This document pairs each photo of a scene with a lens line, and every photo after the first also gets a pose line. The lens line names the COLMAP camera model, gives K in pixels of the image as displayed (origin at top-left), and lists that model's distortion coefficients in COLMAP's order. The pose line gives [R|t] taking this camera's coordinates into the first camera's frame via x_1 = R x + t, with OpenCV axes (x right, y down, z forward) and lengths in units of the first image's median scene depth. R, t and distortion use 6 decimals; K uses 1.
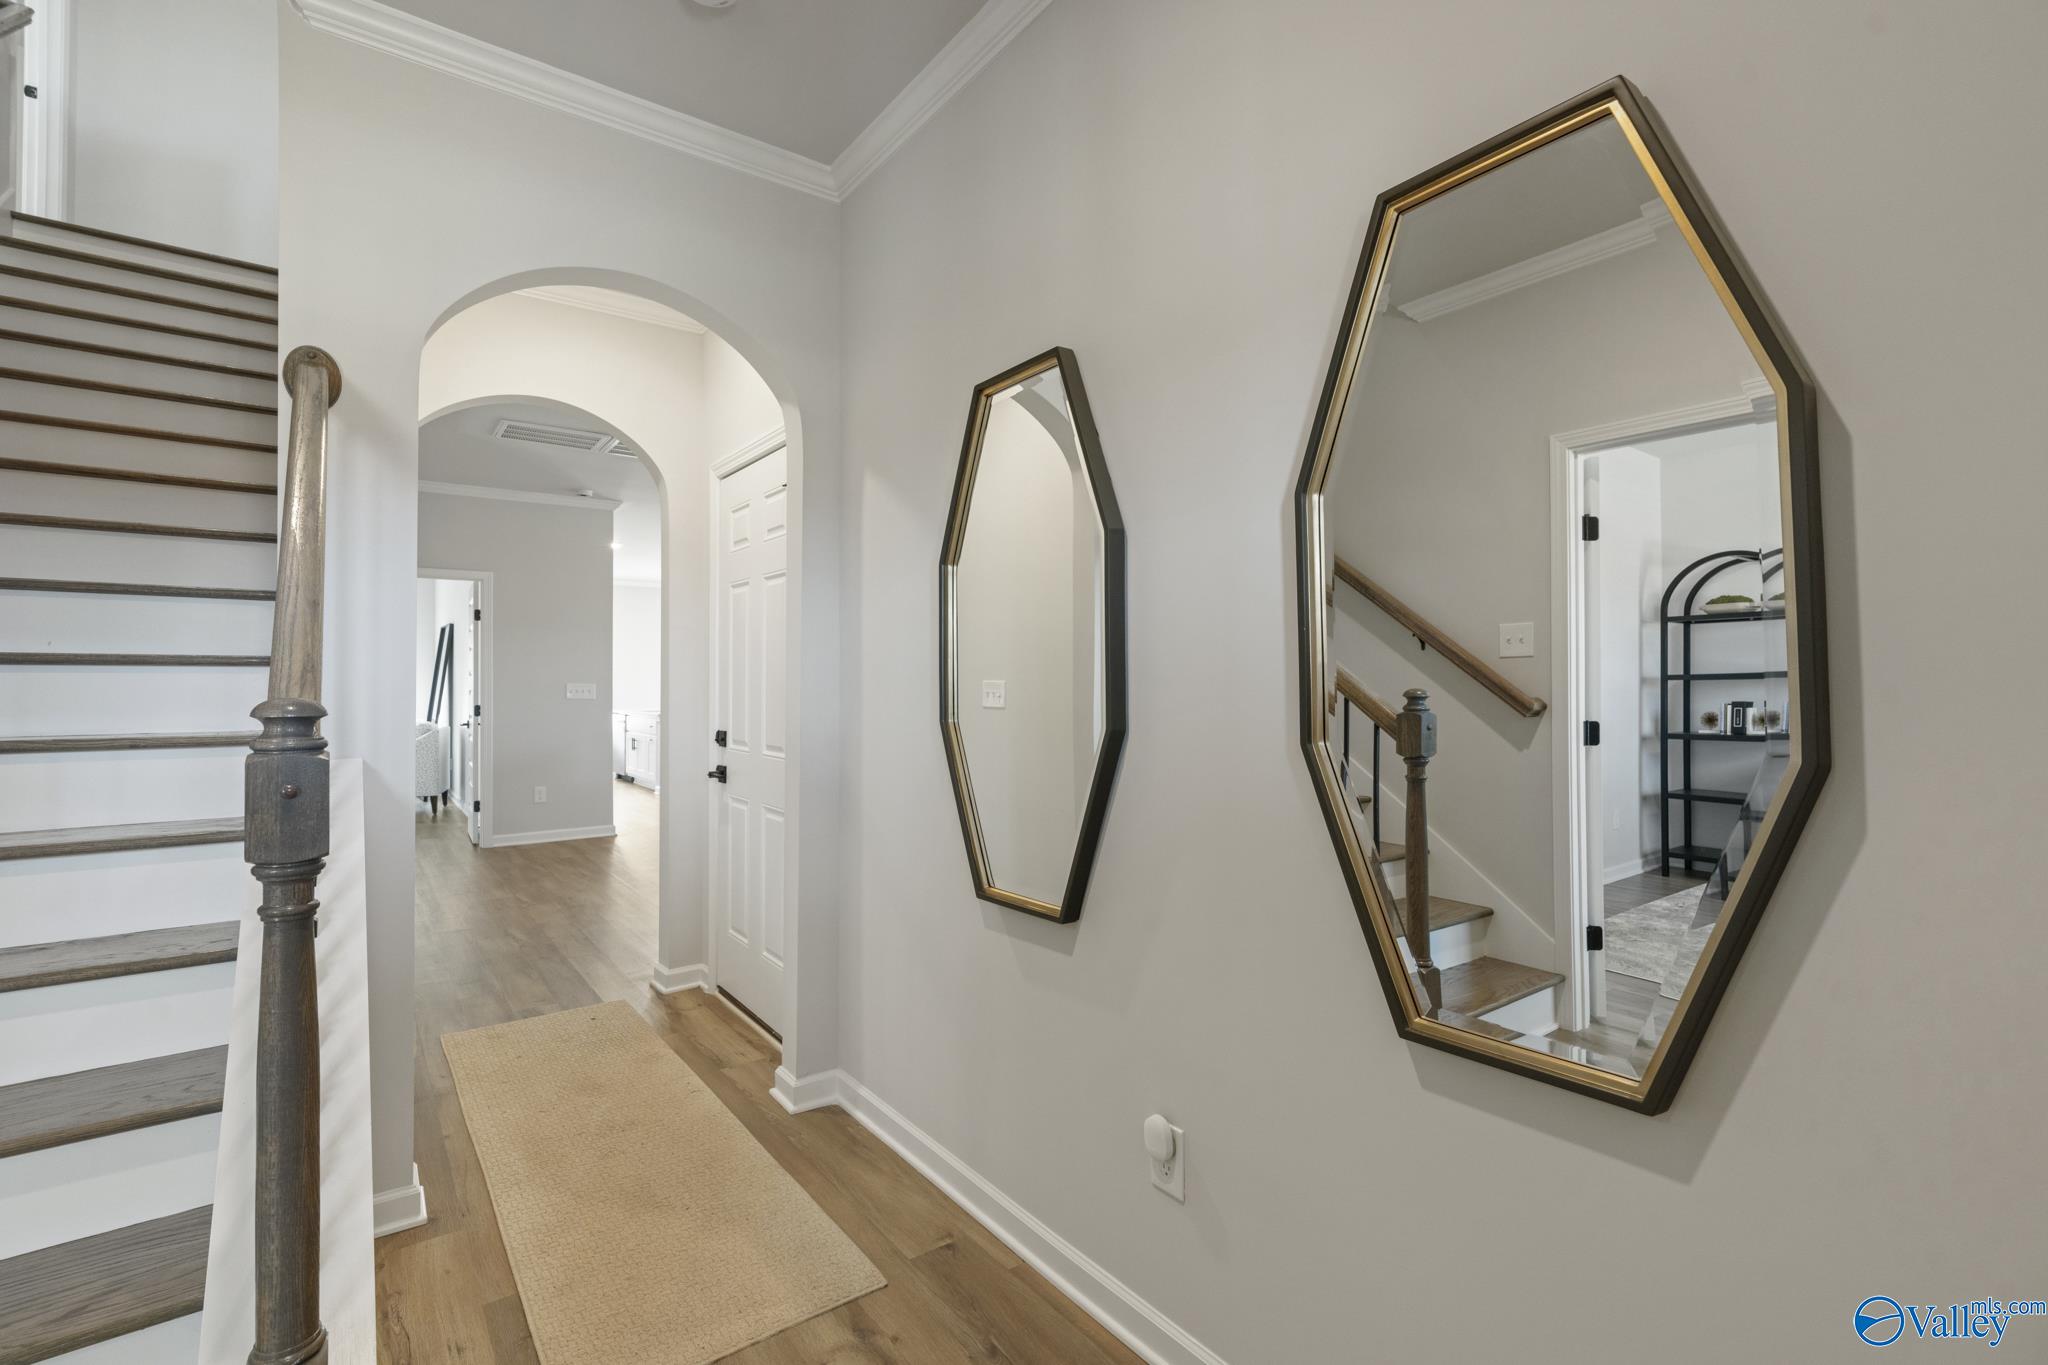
lens RADIAL K [[936.1, 0, 1029.1], [0, 936.1, 683.0], [0, 0, 1]] dist [0.004106, 0.000521]
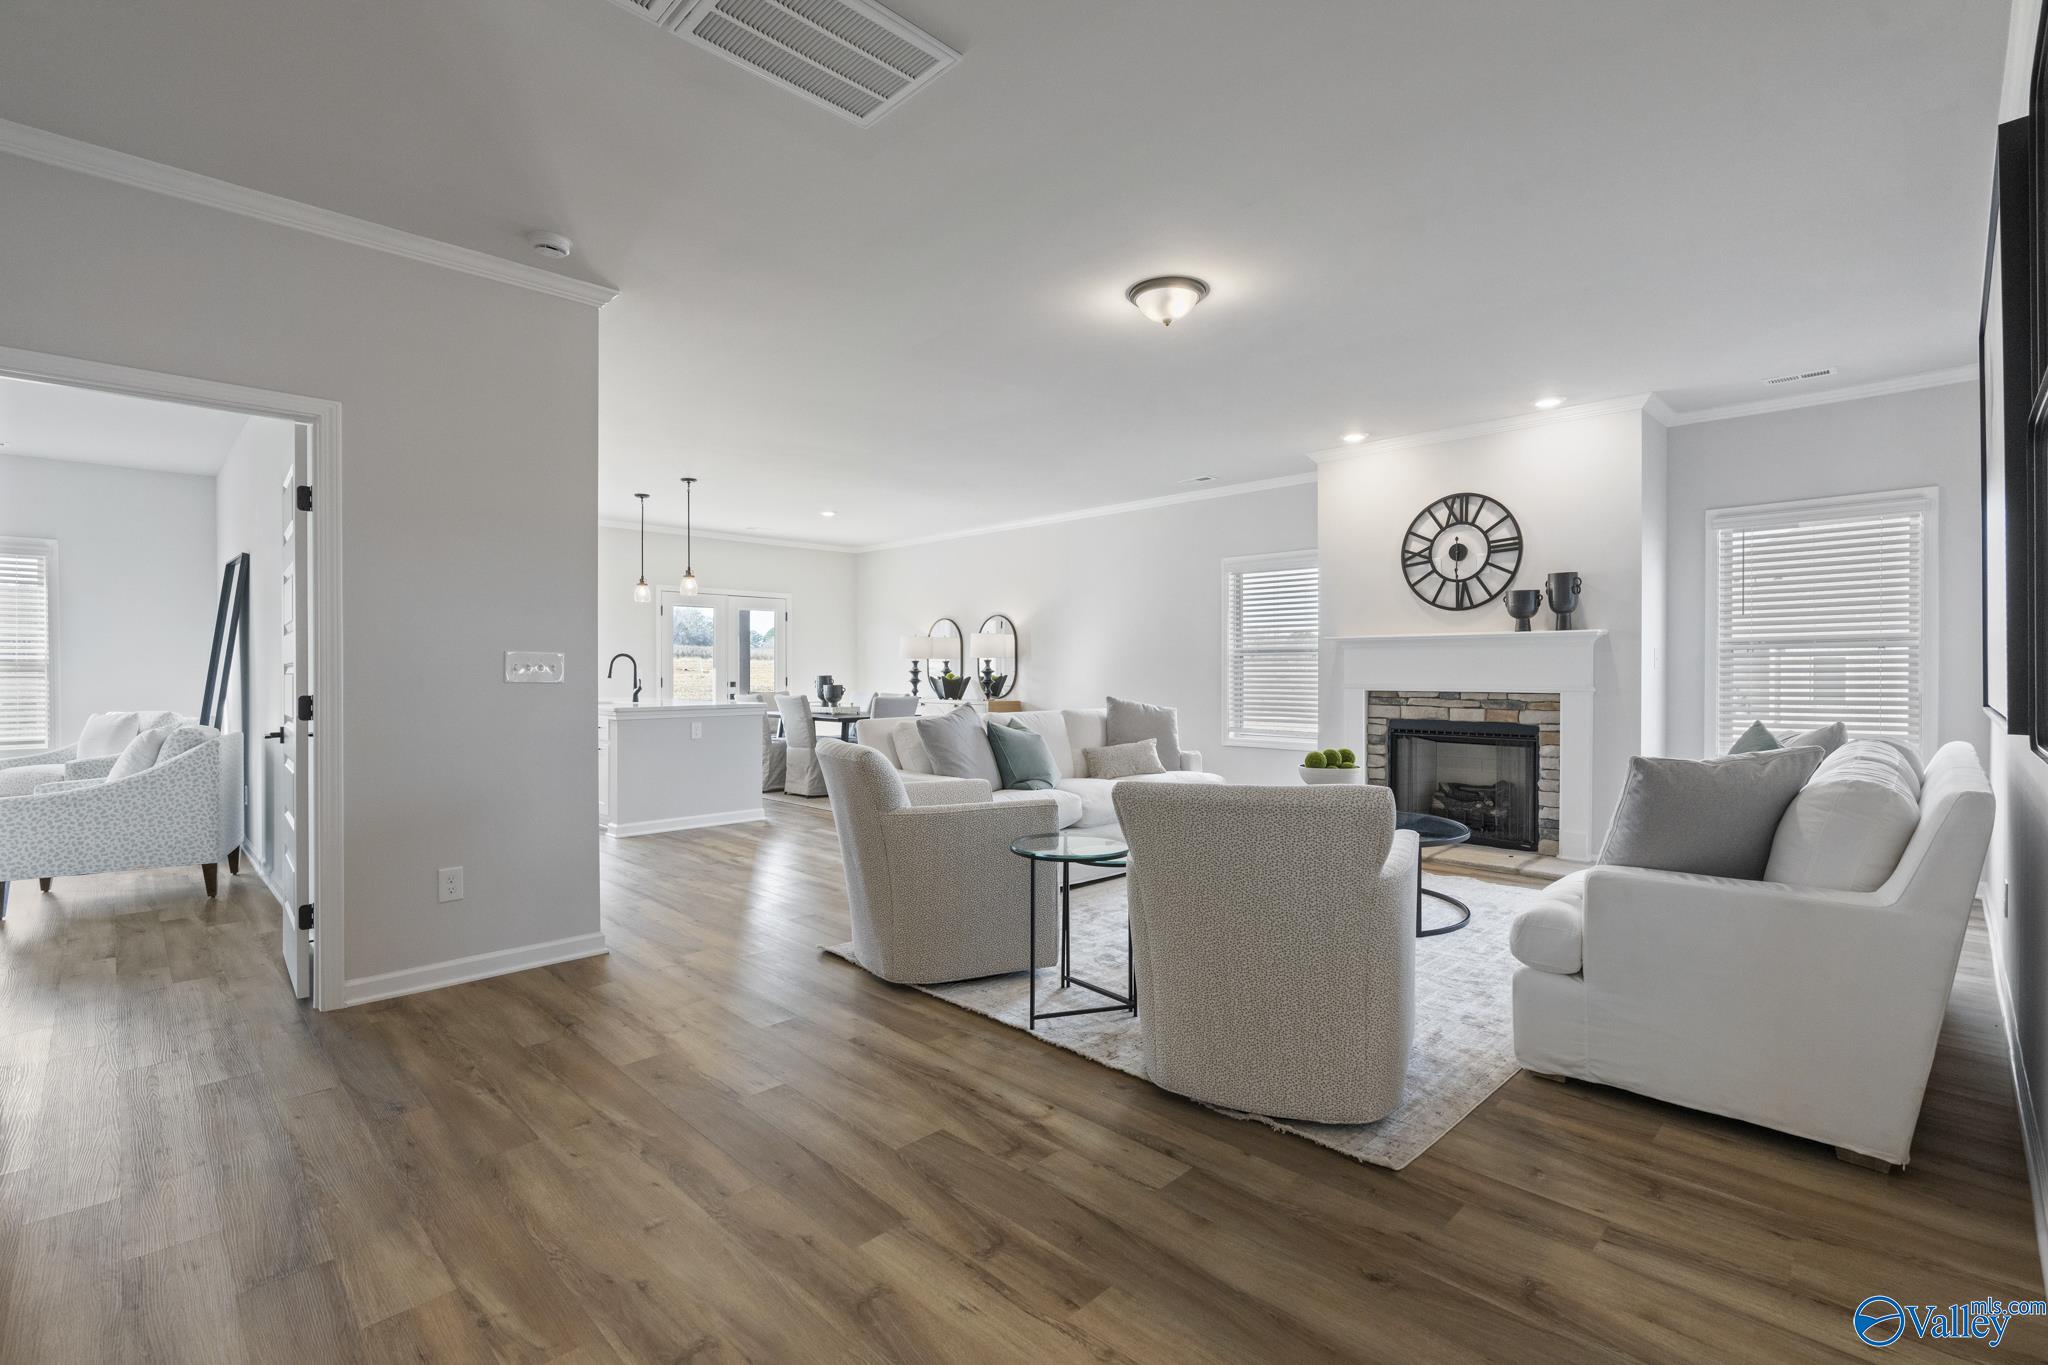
lens RADIAL K [[936.1, 0, 1016.4], [0, 936.1, 678.0], [0, 0, 1]] dist [0.004106, 0.000521]
pose [[0.991272, 0.002356, 0.131812, -0.288729], [-0.003797, 0.999936, 0.010683, 0.008184], [-0.131778, -0.011090, 0.991217, 0.473464]]
